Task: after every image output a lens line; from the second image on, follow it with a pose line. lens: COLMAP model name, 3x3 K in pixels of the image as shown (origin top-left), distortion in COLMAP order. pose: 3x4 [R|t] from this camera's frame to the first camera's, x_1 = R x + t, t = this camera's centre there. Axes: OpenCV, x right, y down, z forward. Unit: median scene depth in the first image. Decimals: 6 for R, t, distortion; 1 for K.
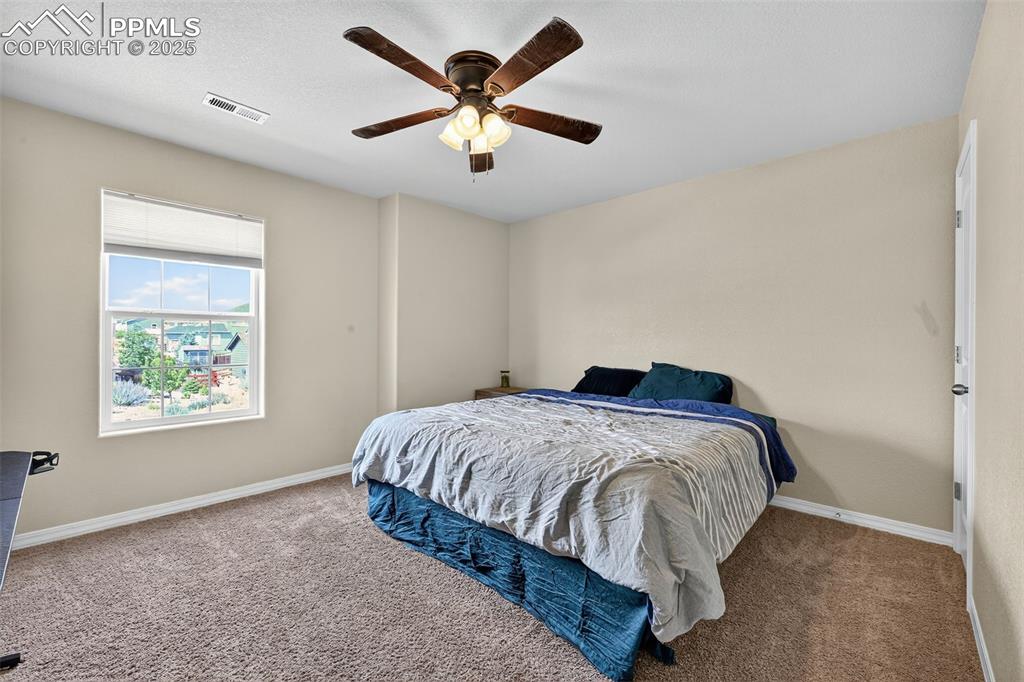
lens RADIAL K [[426.4, 0, 512.0], [0, 426.4, 341.0], [0, 0, 1]] dist [0.000707, 0.000168]
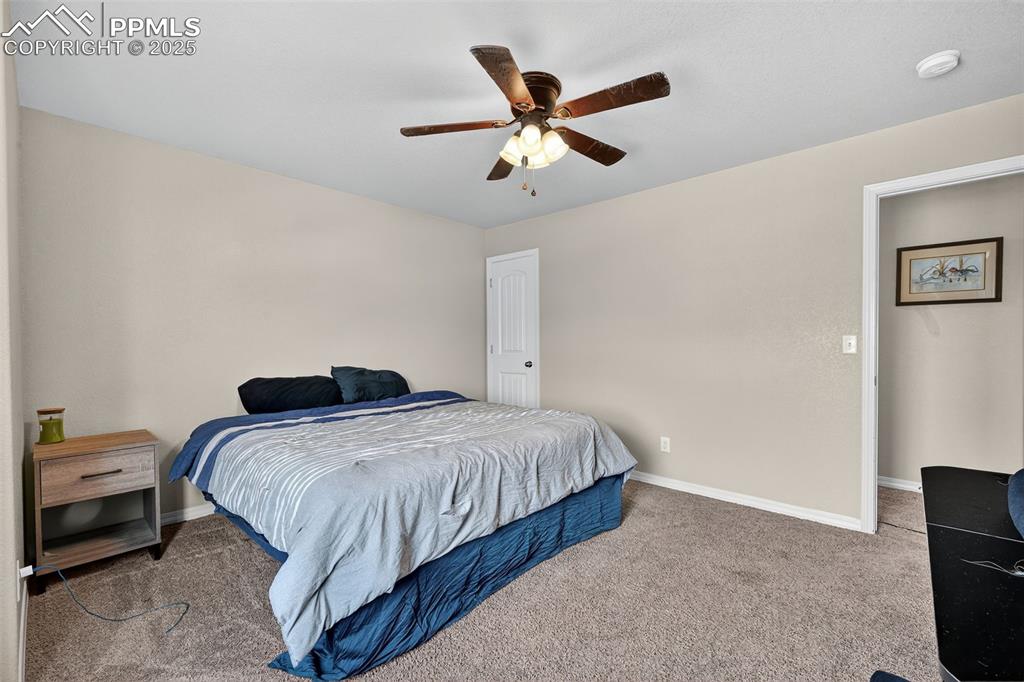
lens RADIAL K [[426.4, 0, 512.0], [0, 426.4, 341.0], [0, 0, 1]] dist [0.000707, 0.000168]
pose [[-0.005021, -0.003066, 0.999983, -1.081993], [0.007302, 0.999969, 0.003103, -0.014784], [-0.999961, 0.007317, -0.004999, 0.984896]]
